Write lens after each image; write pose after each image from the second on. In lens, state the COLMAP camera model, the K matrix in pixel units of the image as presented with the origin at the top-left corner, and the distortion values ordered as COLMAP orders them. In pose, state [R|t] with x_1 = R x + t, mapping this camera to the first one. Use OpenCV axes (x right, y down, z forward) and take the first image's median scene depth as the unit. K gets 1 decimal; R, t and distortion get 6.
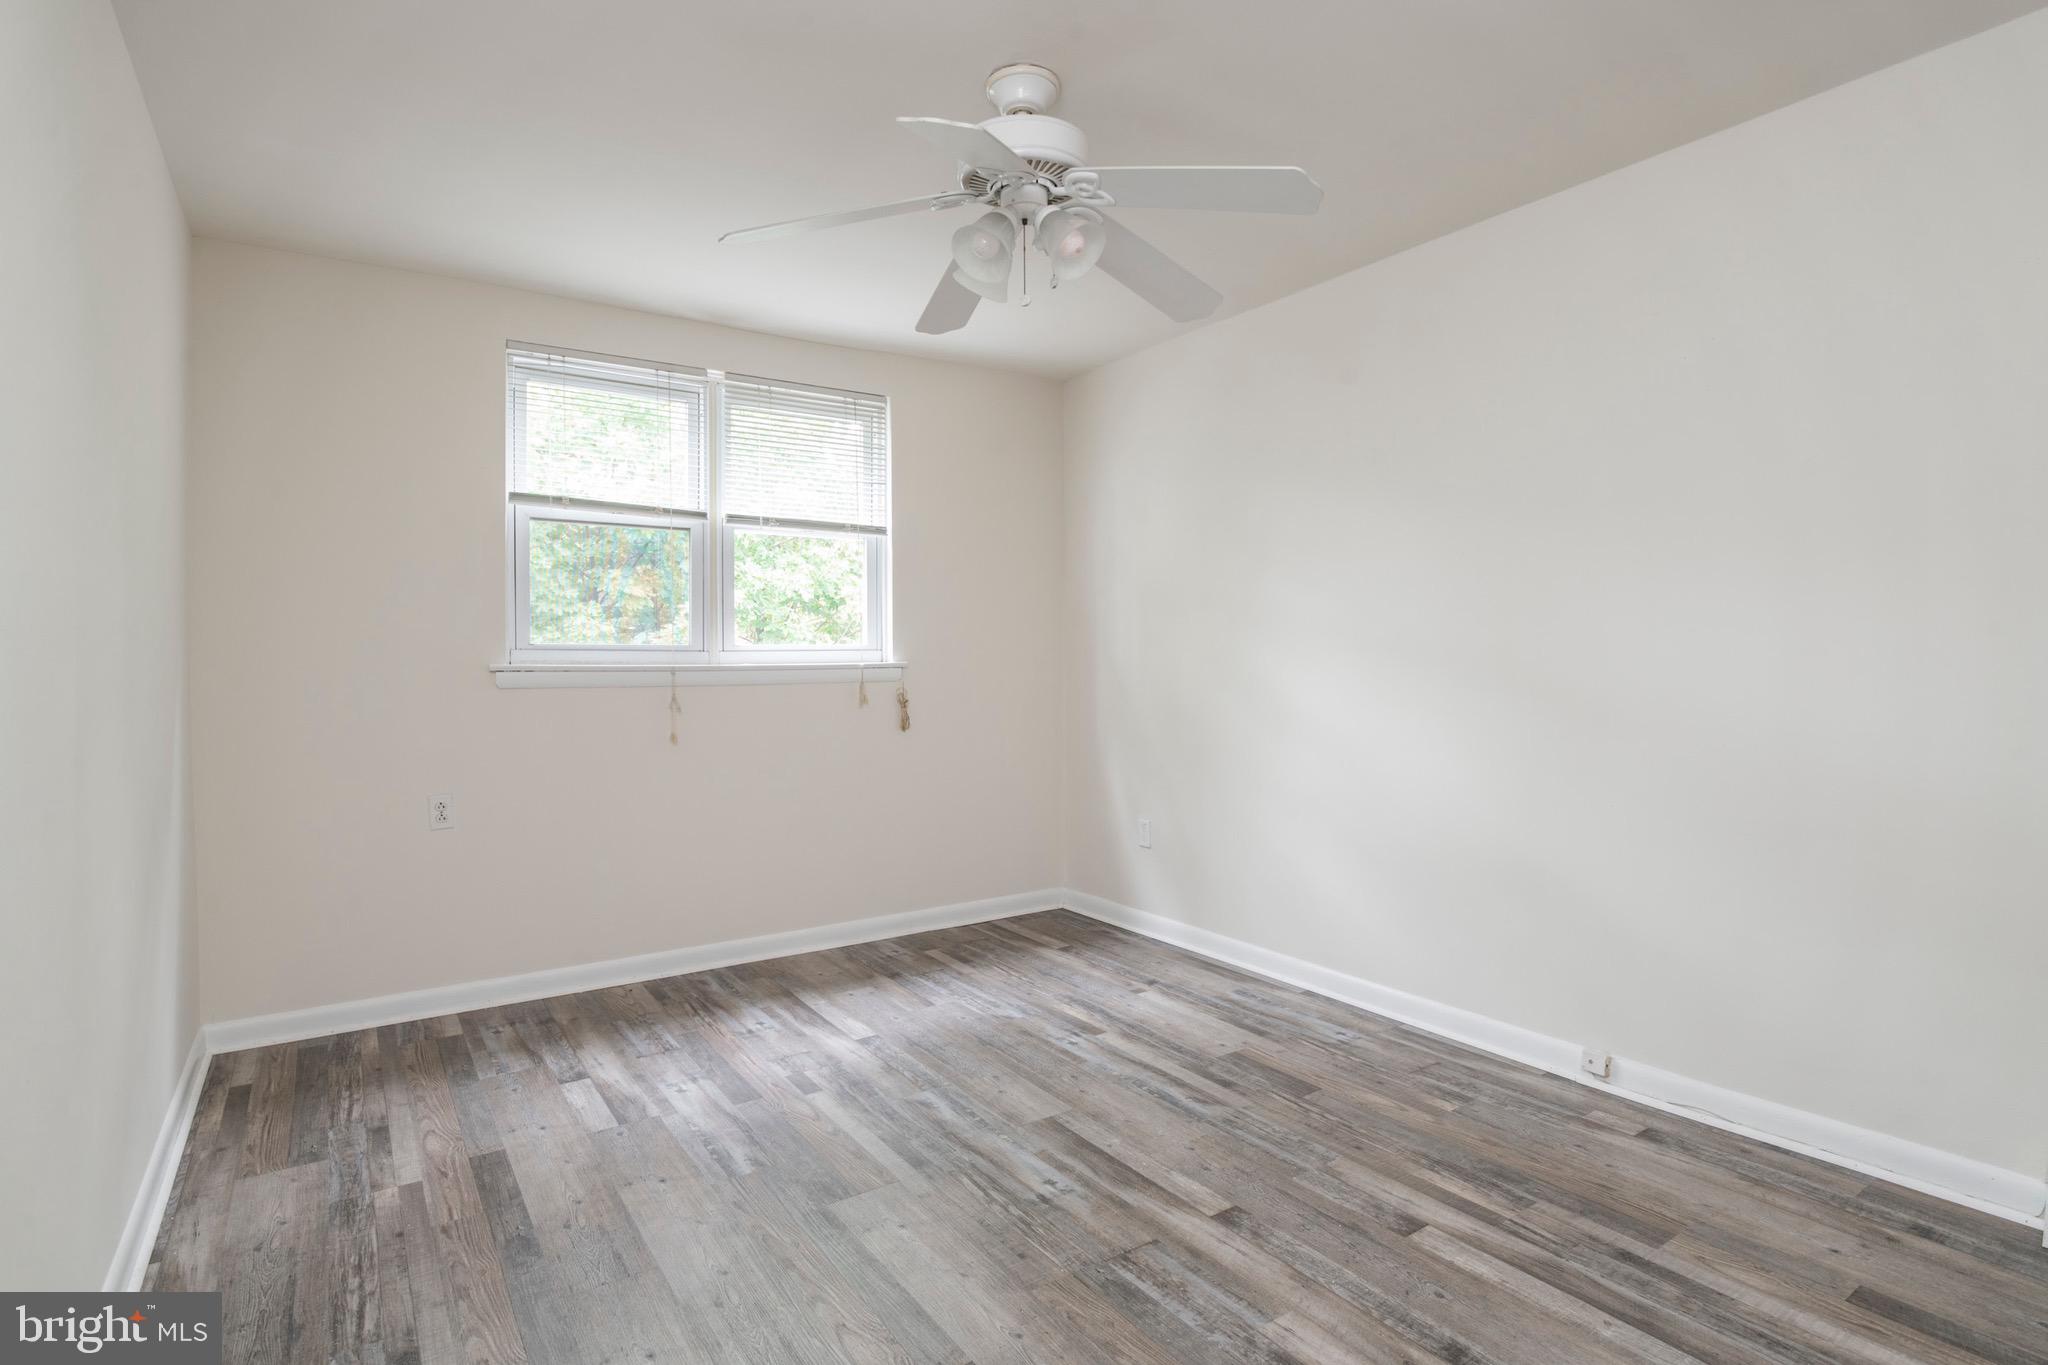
lens RADIAL K [[1037.0, 0, 1043.5], [0, 1037.0, 672.6], [0, 0, 1]] dist [-0.009017, -0.002722]
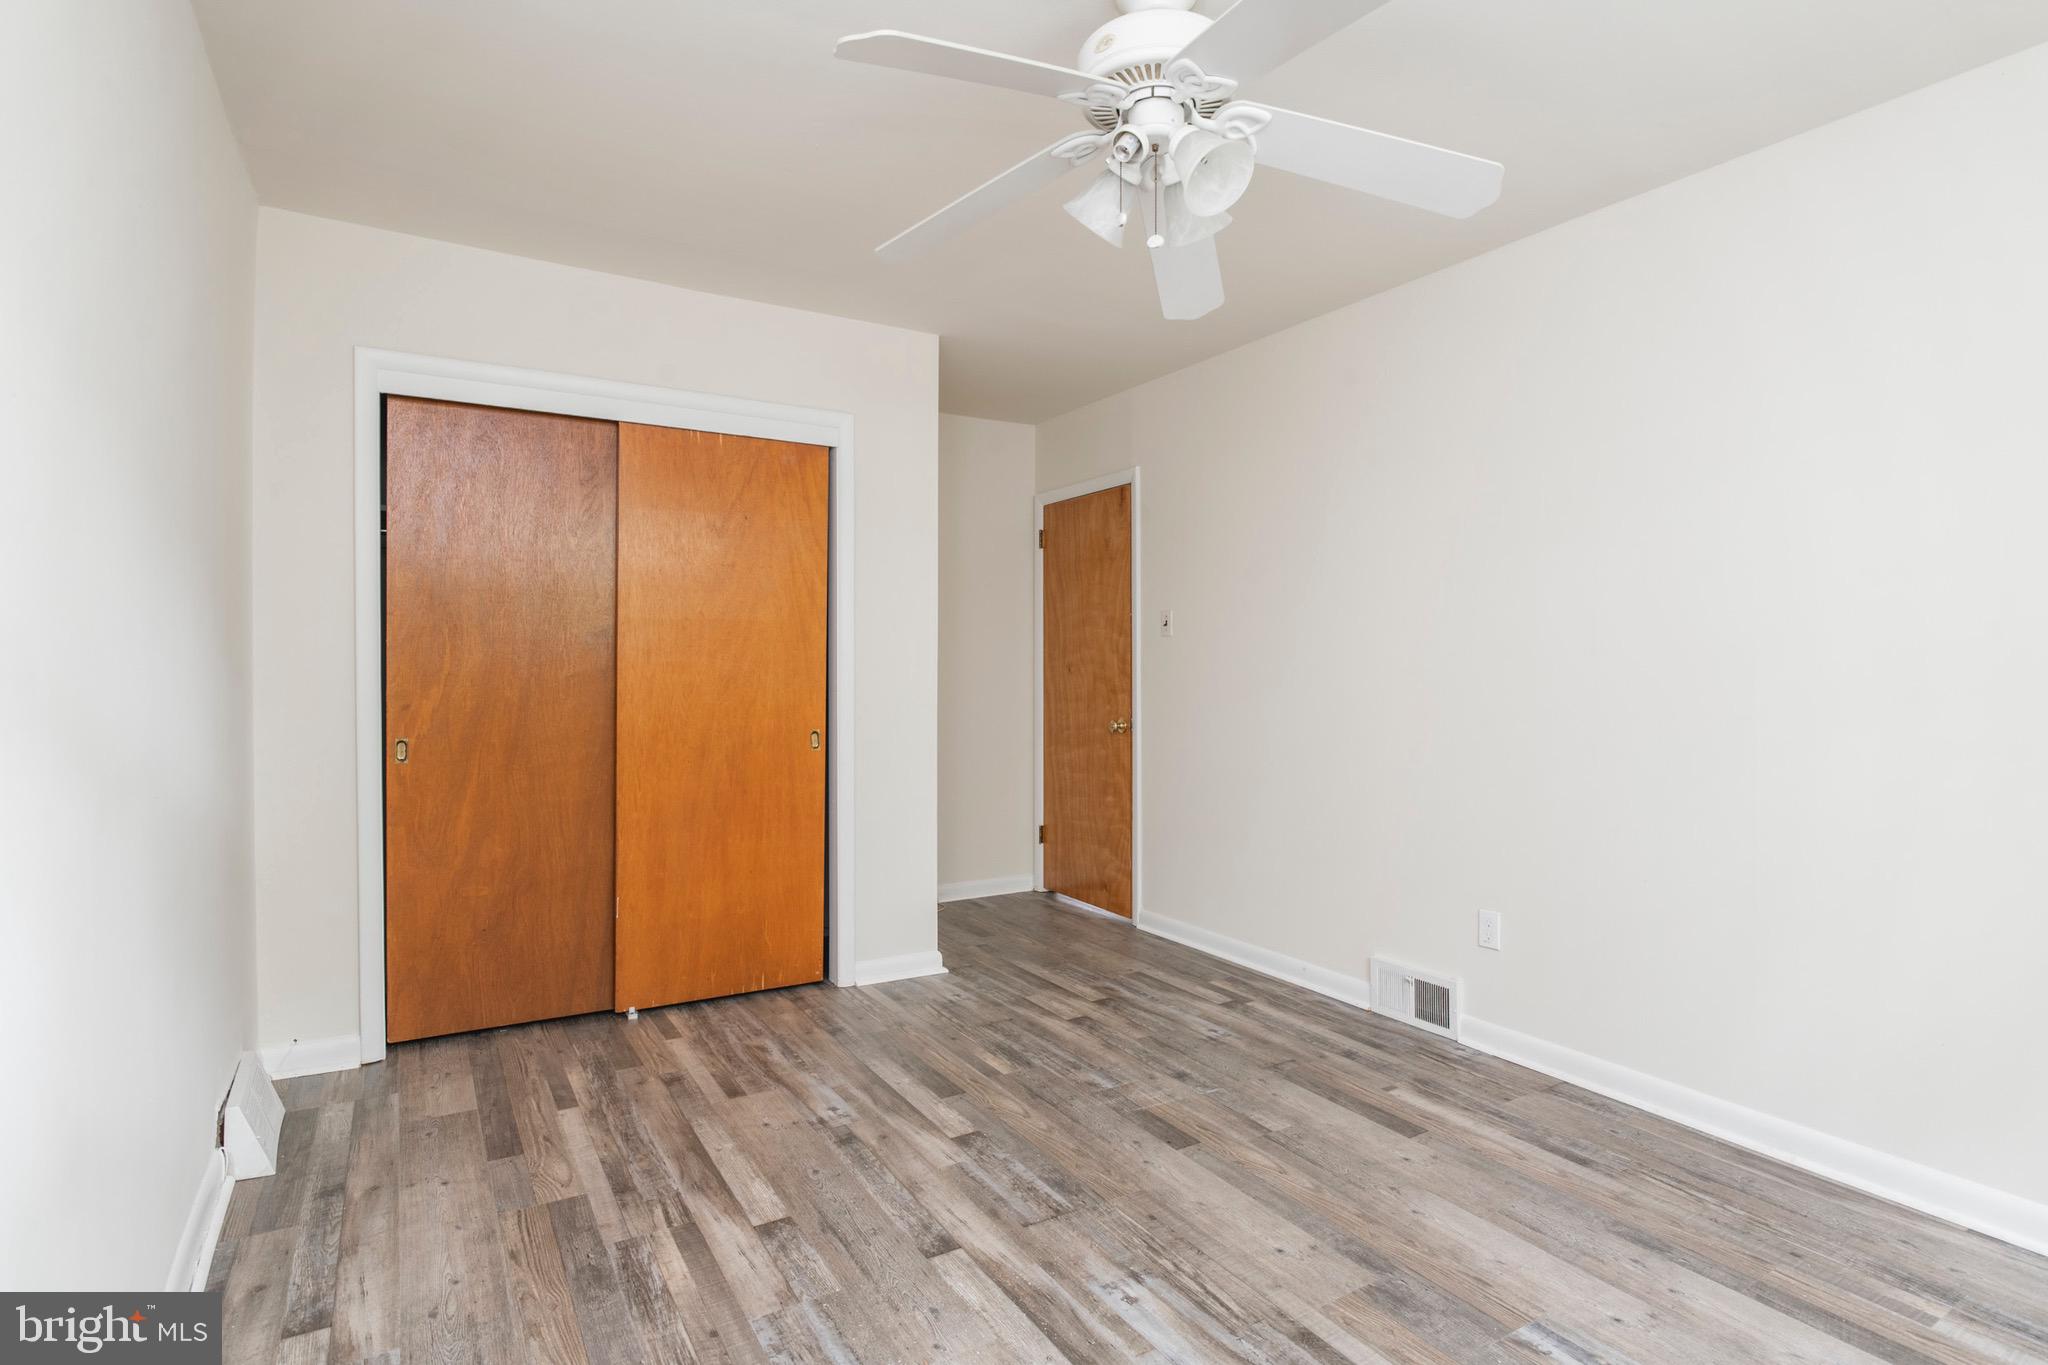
lens RADIAL K [[1037.0, 0, 1038.6], [0, 1037.0, 678.5], [0, 0, 1]] dist [-0.009017, -0.002722]
pose [[-0.998678, 0.004915, 0.051166, 0.033387], [0.006386, 0.999570, 0.028627, -0.027951], [-0.051003, 0.028916, -0.998280, 1.738410]]
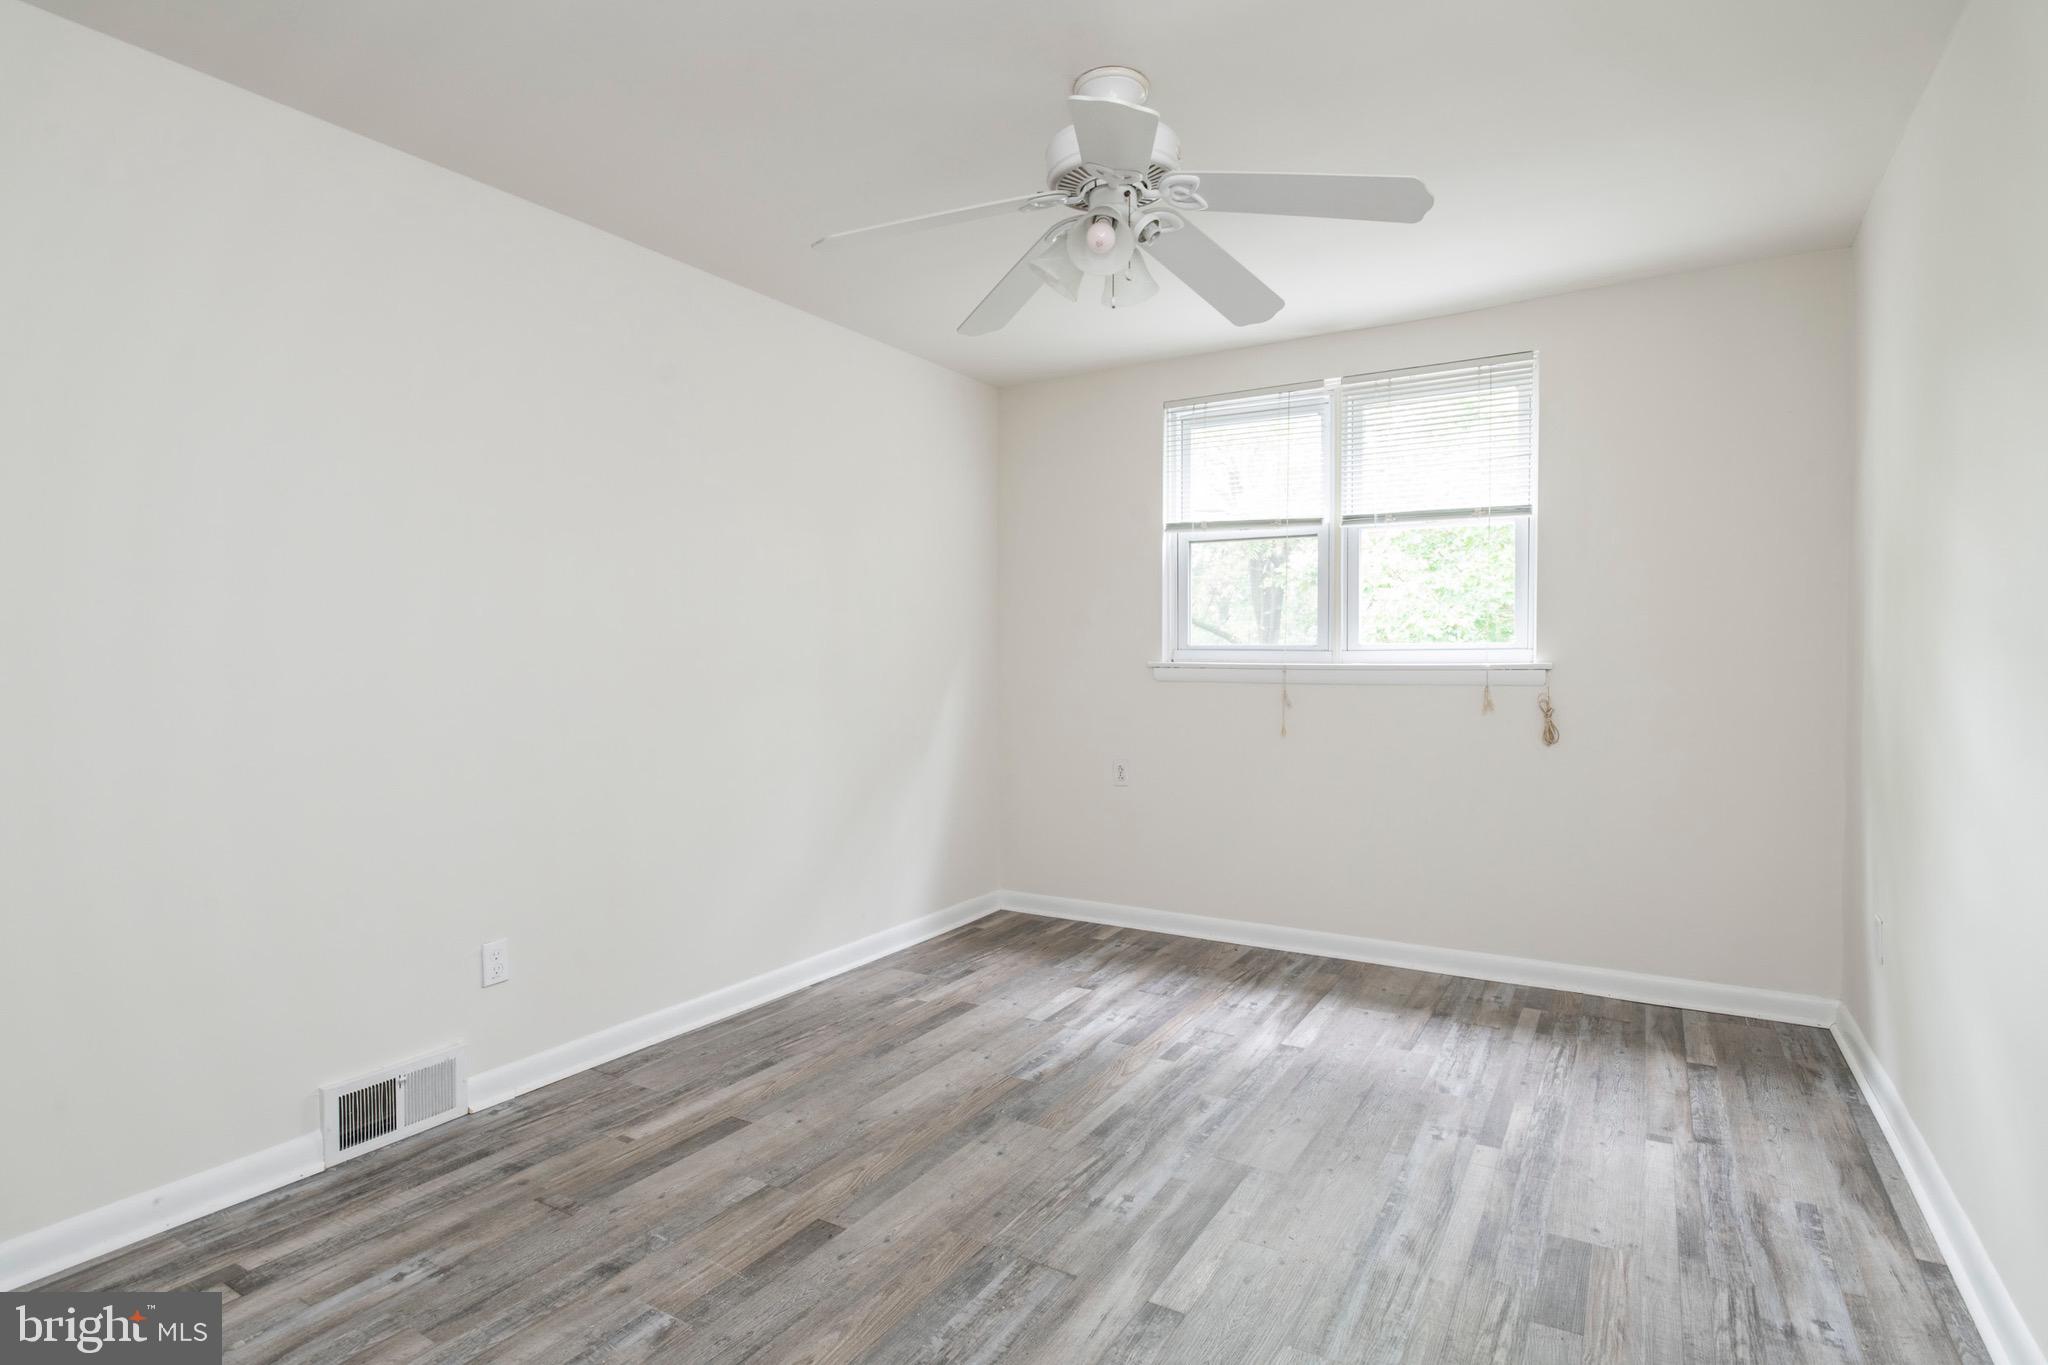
lens RADIAL K [[1037.0, 0, 1027.2], [0, 1037.0, 672.1], [0, 0, 1]] dist [-0.009017, -0.002722]
pose [[0.411084, 0.019269, -0.911394, 0.814028], [-0.012100, 0.999804, 0.015680, -0.019219], [0.911517, 0.004582, 0.411236, 0.485408]]
